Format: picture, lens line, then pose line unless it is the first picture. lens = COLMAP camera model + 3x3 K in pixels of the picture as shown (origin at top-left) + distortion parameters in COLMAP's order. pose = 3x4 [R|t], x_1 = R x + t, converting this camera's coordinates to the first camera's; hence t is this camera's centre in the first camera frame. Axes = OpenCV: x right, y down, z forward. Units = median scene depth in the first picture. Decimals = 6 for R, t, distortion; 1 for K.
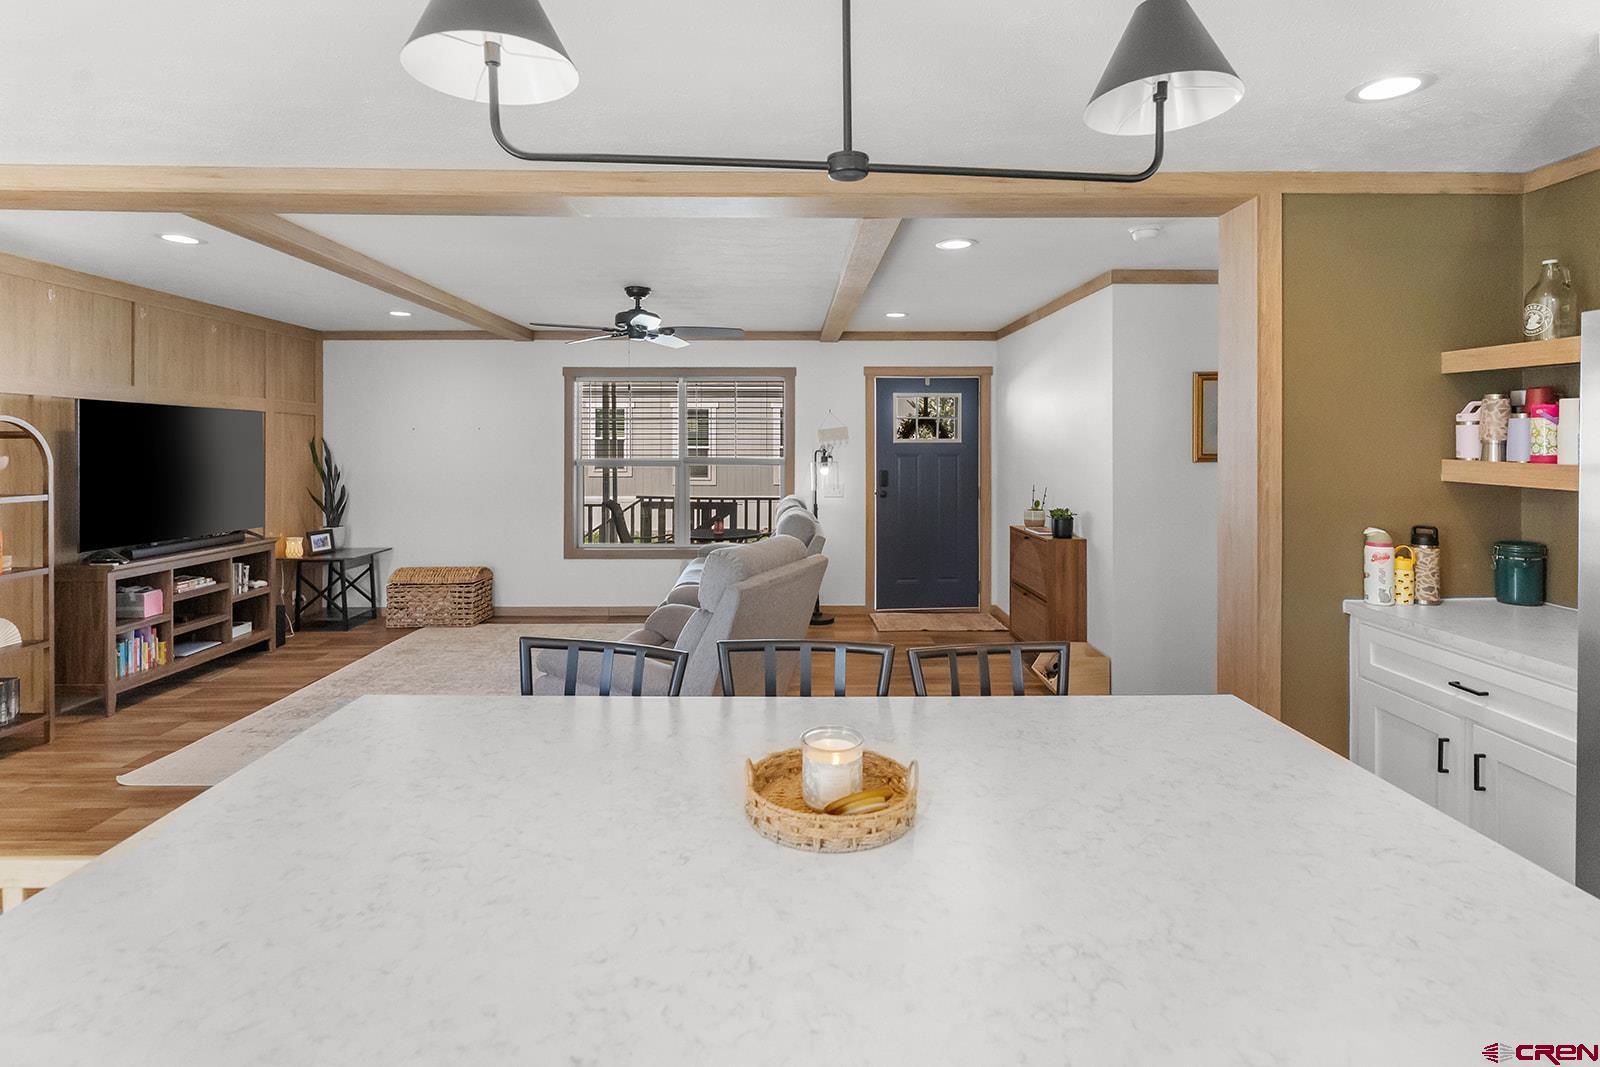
lens RADIAL K [[792.5, 0, 802.3], [0, 792.5, 448.2], [0, 0, 1]] dist [0.005293, -0.000768]
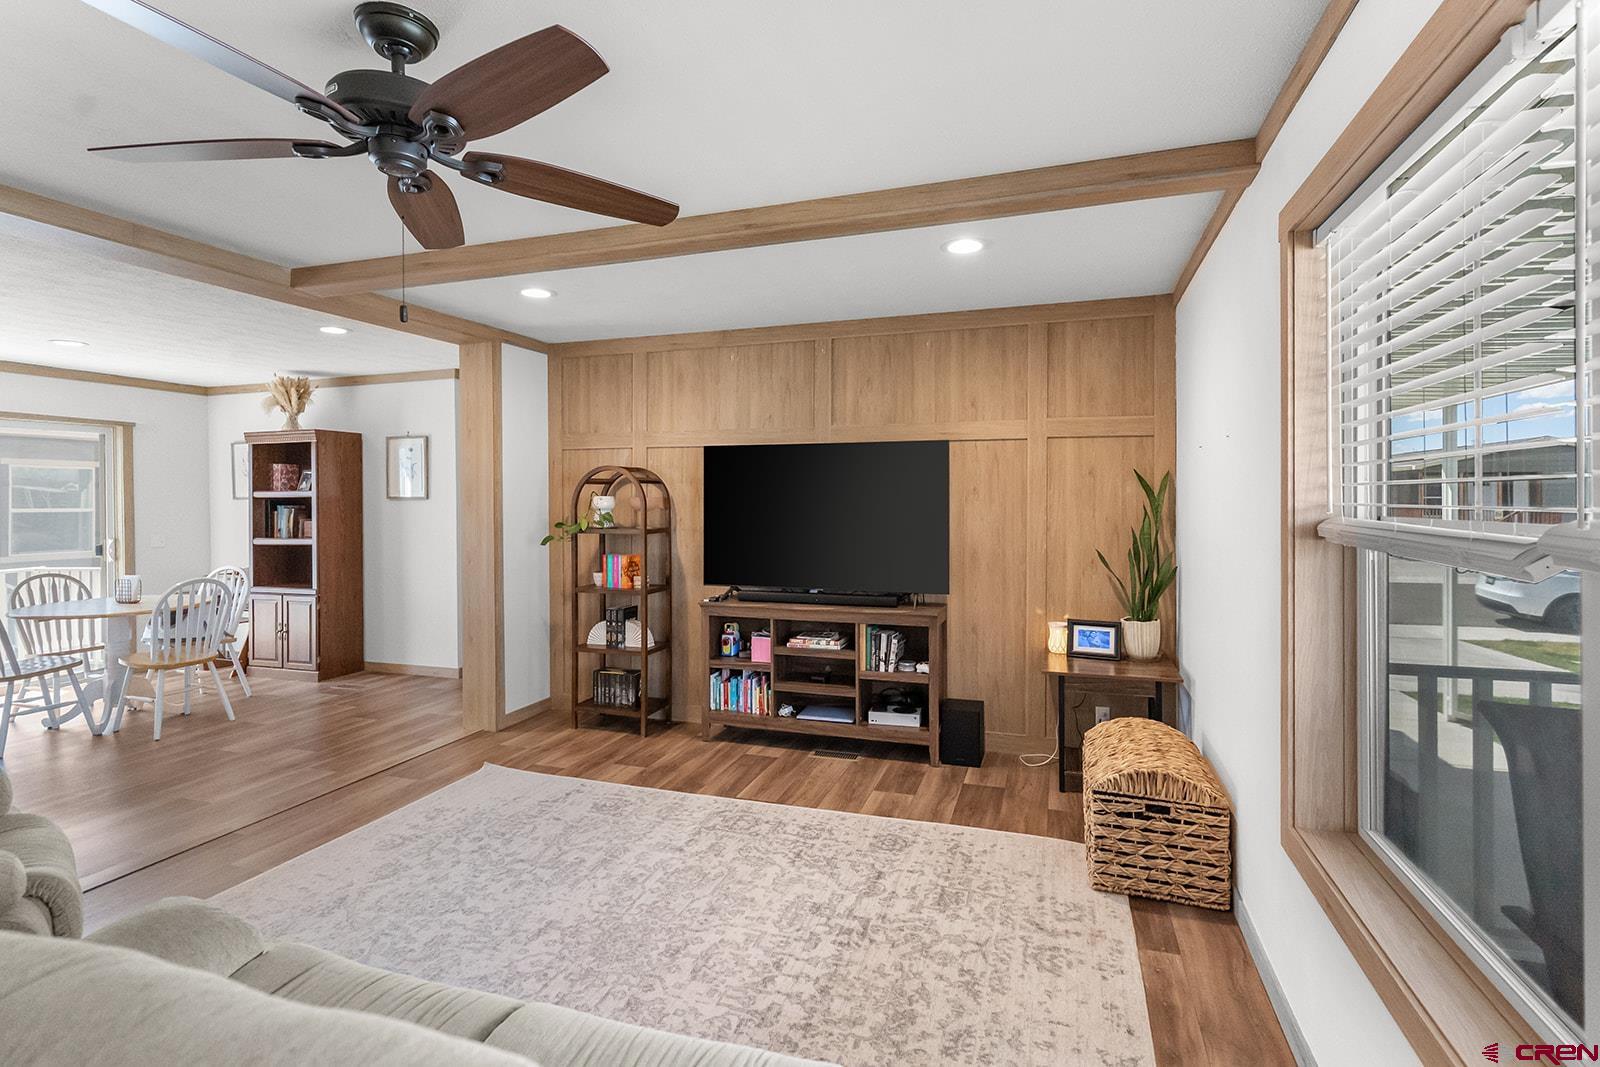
lens RADIAL K [[769.9, 0, 796.9], [0, 769.9, 498.9], [0, 0, 1]] dist [-0.001260, 0.000465]
pose [[-0.339080, -0.001144, -0.940757, 0.046493], [0.002597, 0.999994, -0.002152, 0.010779], [0.940754, -0.003173, -0.339075, 1.142200]]
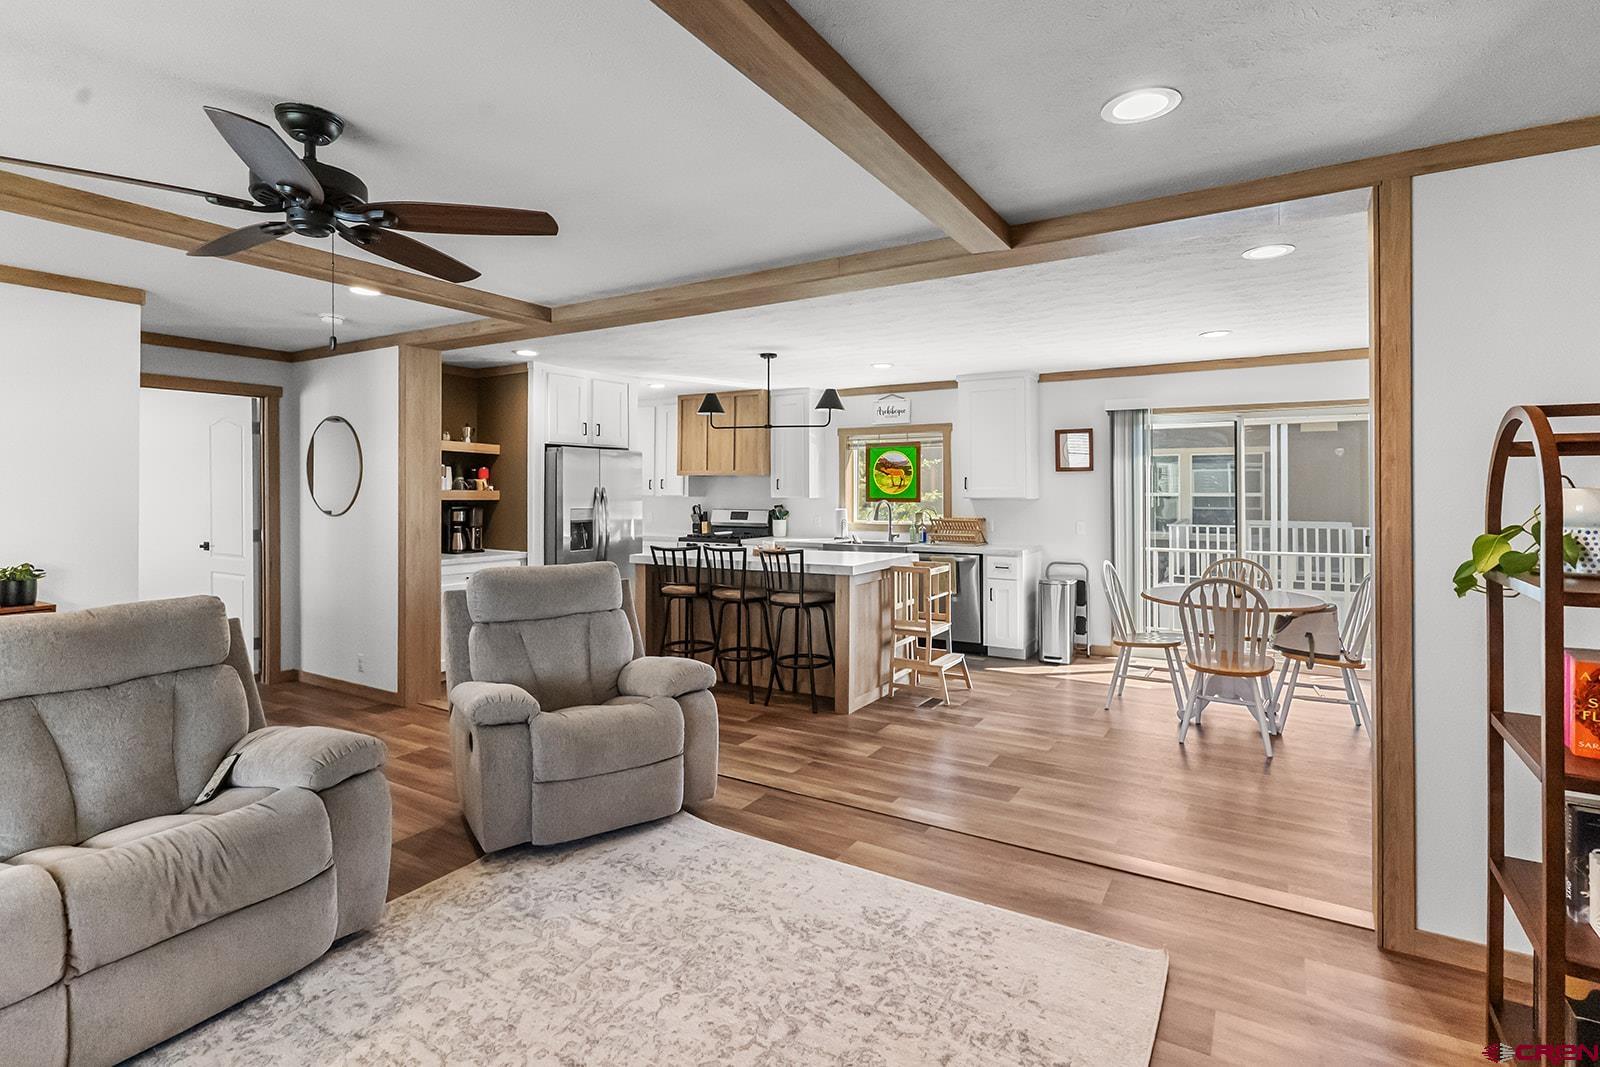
lens RADIAL K [[776.3, 0, 802.2], [0, 776.3, 493.6], [0, 0, 1]] dist [-0.000214, 0.000670]
pose [[-0.845451, -0.003508, 0.534041, -0.592082], [0.002012, 0.999950, 0.009755, 0.004558], [-0.534049, 0.009322, -0.845402, 1.084110]]
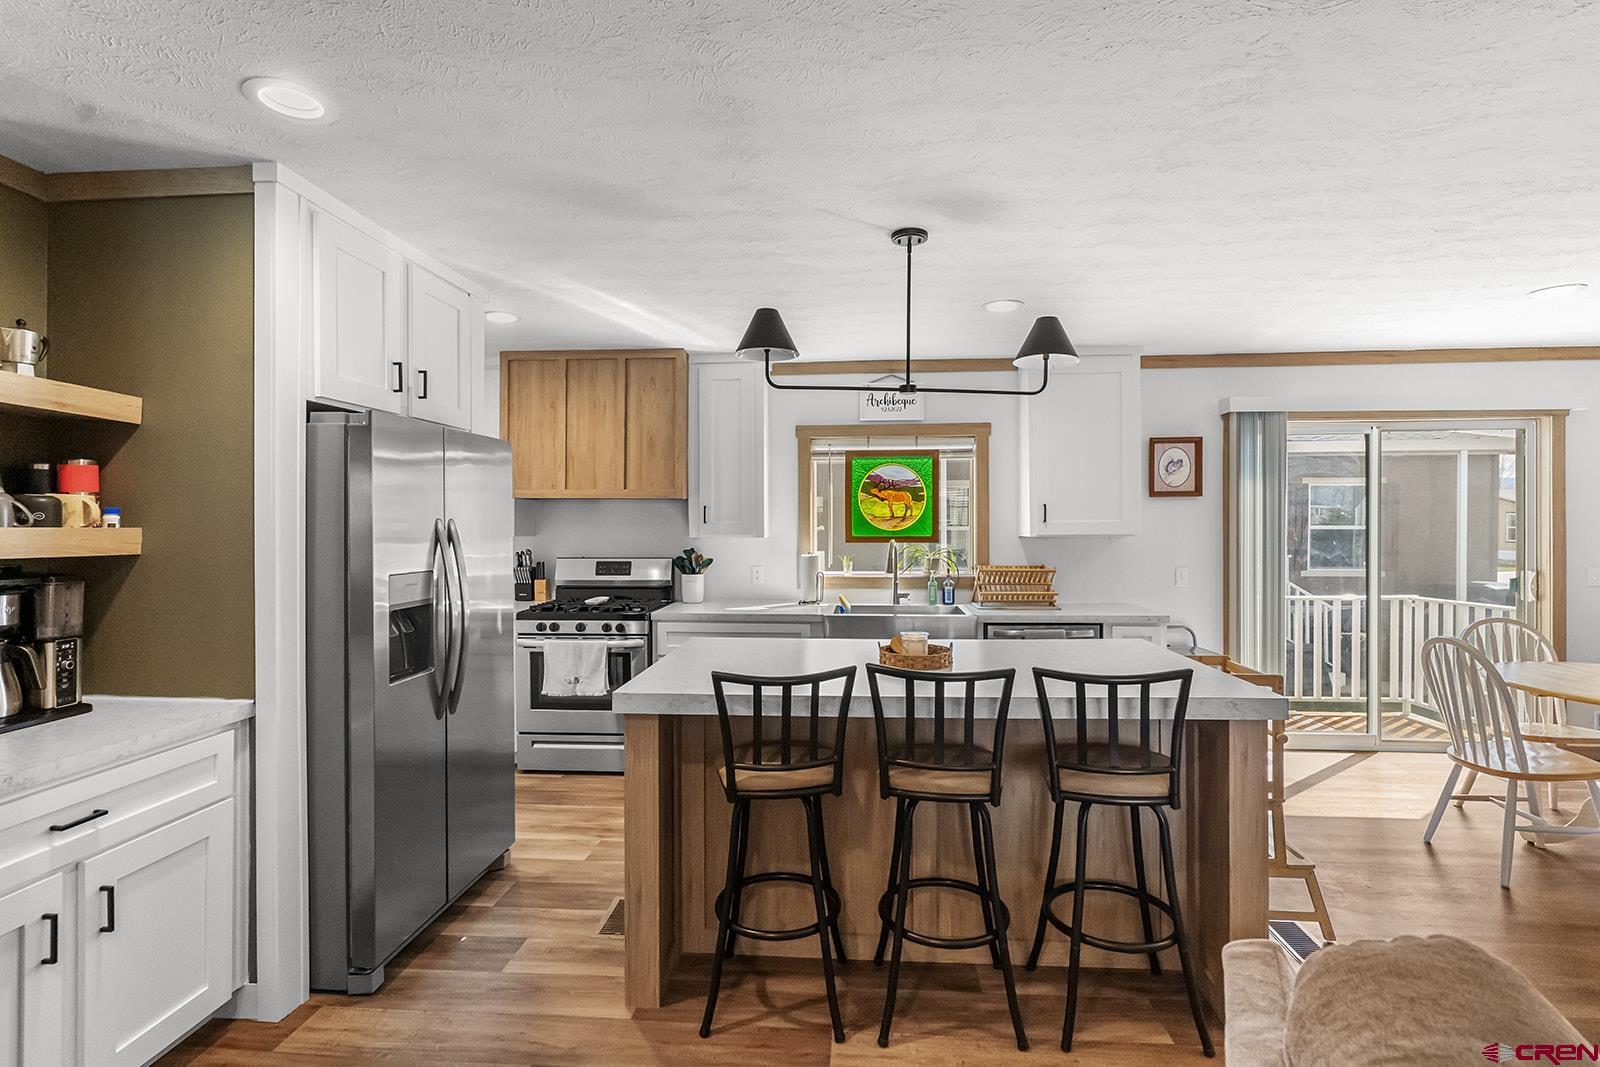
lens RADIAL K [[759.3, 0, 799.2], [0, 759.3, 531.3], [0, 0, 1]] dist [0.002209, 0.000455]
pose [[-0.995329, 0.000465, 0.096537, 0.034768], [0.001931, 0.999884, 0.015091, 0.007161], [-0.096519, 0.015207, -0.995215, 0.704531]]
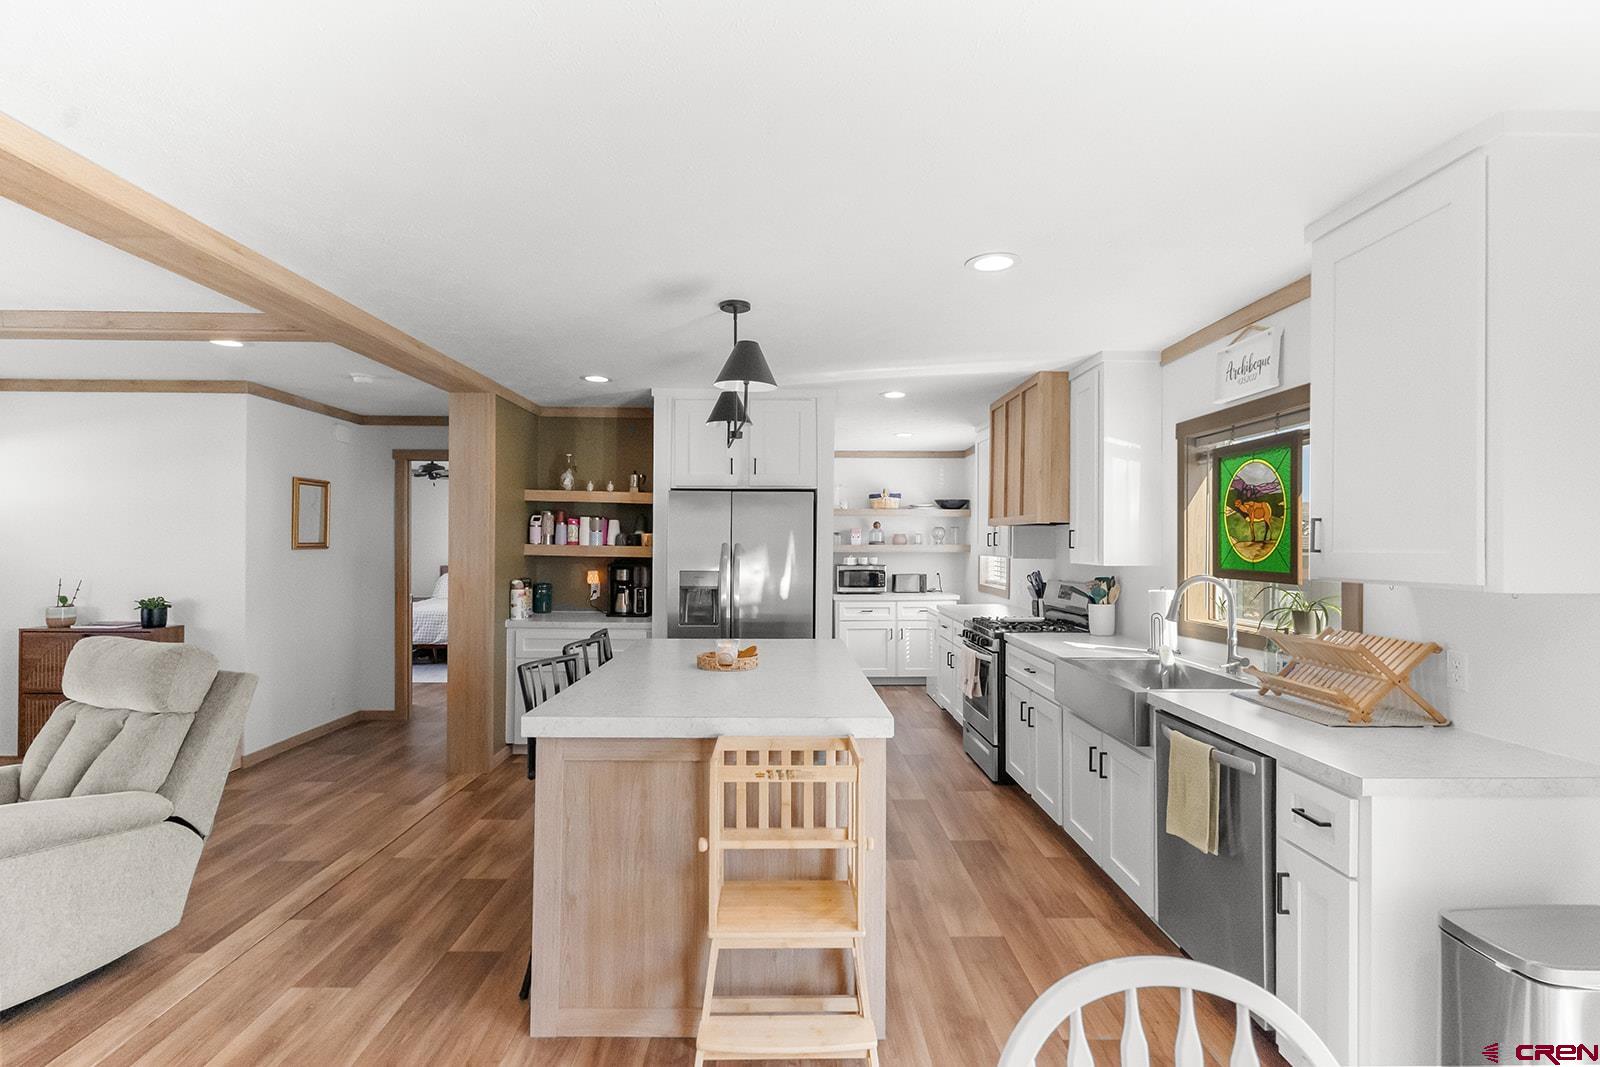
lens RADIAL K [[772.1, 0, 791.9], [0, 772.1, 536.6], [0, 0, 1]] dist [-0.000315, 0.000331]
pose [[0.006196, 0.007194, 0.999955, -0.573681], [-0.000635, 0.999974, -0.007190, 0.004697], [-0.999981, -0.000591, 0.006201, 0.167794]]
